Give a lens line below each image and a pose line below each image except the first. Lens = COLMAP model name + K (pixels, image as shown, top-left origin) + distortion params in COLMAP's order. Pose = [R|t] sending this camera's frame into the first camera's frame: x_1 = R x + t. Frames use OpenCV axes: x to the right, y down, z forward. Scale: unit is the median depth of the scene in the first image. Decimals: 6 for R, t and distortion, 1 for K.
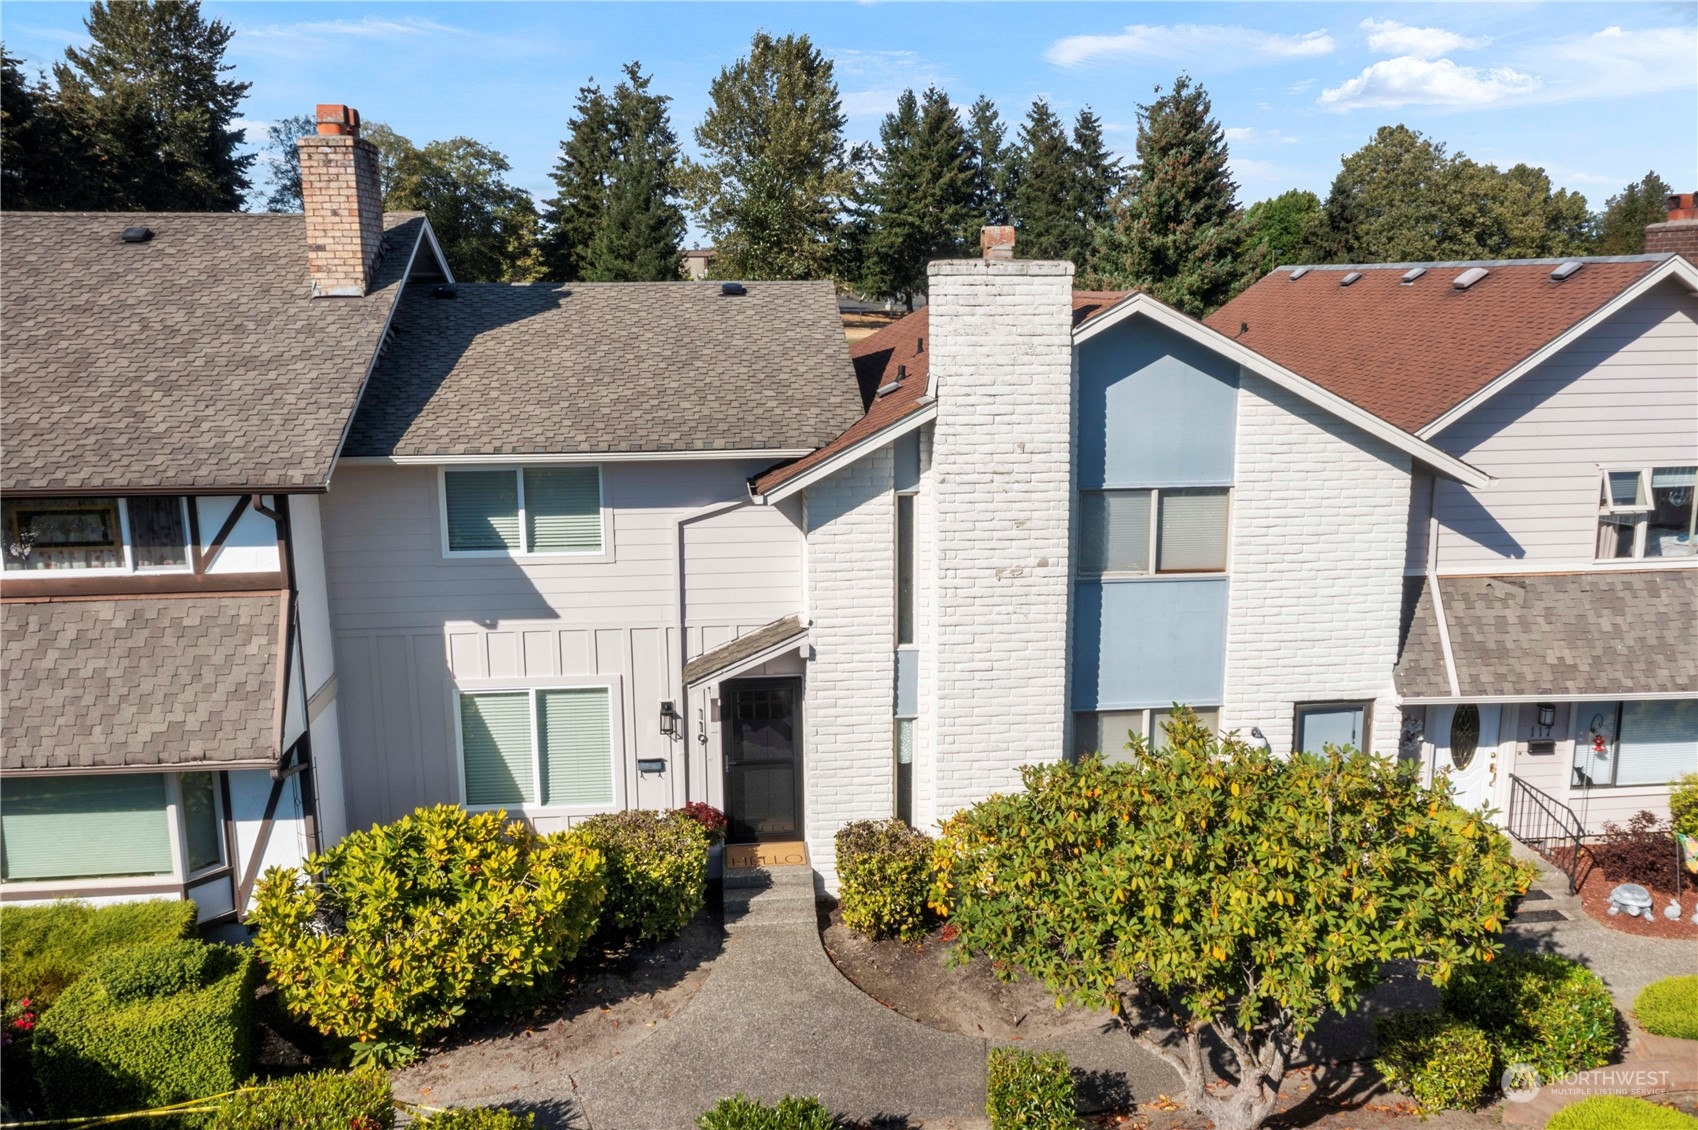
lens RADIAL K [[1365.0, 0, 848.6], [0, 1365.0, 545.9], [0, 0, 1]] dist [-0.005065, 0.017028]
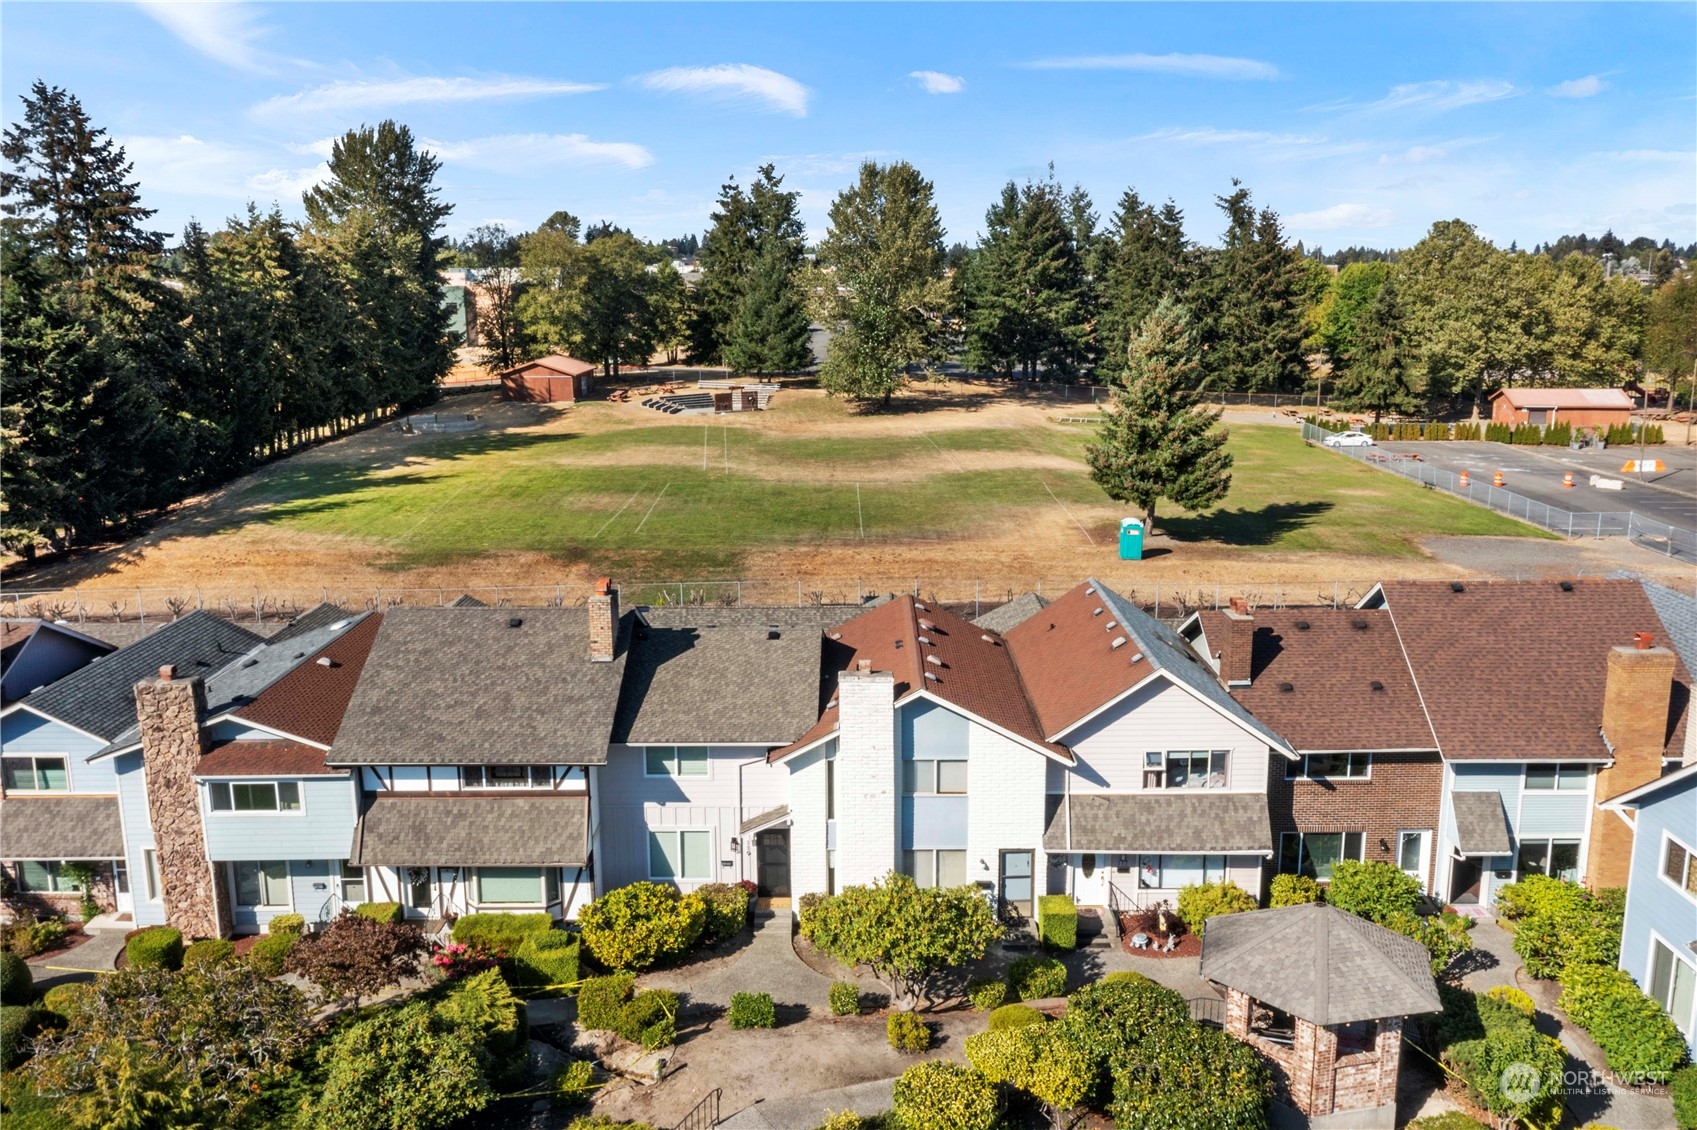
lens RADIAL K [[1364.2, 0, 848.1], [0, 1364.2, 545.9], [0, 0, 1]] dist [-0.005065, 0.017028]
pose [[0.994801, 0.021541, -0.099530, 0.297111], [-0.020926, 0.999755, 0.007220, -0.424762], [0.099661, -0.005100, 0.995008, -1.376376]]
